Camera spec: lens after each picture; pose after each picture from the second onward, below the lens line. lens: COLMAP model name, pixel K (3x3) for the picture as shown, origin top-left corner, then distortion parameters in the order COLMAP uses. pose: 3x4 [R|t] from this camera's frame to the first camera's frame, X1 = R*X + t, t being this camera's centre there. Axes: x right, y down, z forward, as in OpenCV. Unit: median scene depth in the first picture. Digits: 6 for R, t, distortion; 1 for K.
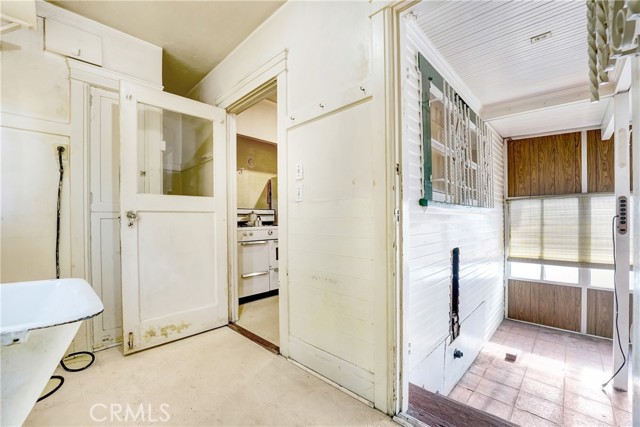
lens RADIAL K [[267.0, 0, 318.8], [0, 267.0, 219.4], [0, 0, 1]] dist [-0.022322, 0.000381]
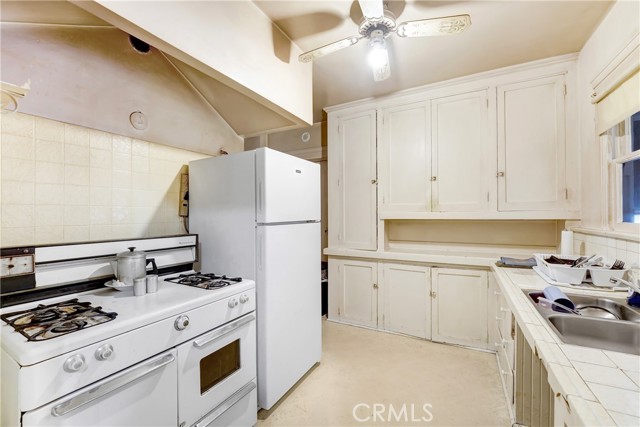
lens RADIAL K [[267.0, 0, 314.0], [0, 267.0, 212.0], [0, 0, 1]] dist [-0.022322, 0.000381]
pose [[0.970453, 0.001653, 0.241285, -0.084749], [-0.001541, 0.999999, -0.000653, -0.073007], [-0.241286, 0.000262, 0.970454, 0.538910]]
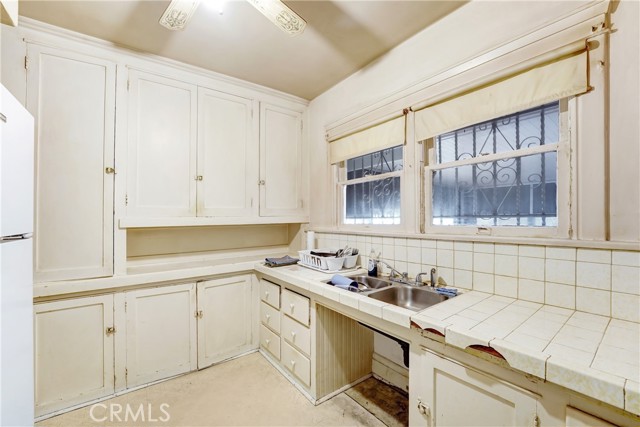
lens RADIAL K [[267.0, 0, 321.7], [0, 267.0, 212.3], [0, 0, 1]] dist [-0.022322, 0.000381]
pose [[0.154720, 0.022286, 0.987707, -0.164780], [-0.000708, 0.999748, -0.022447, -0.071326], [-0.987958, 0.002773, 0.154697, 0.796437]]
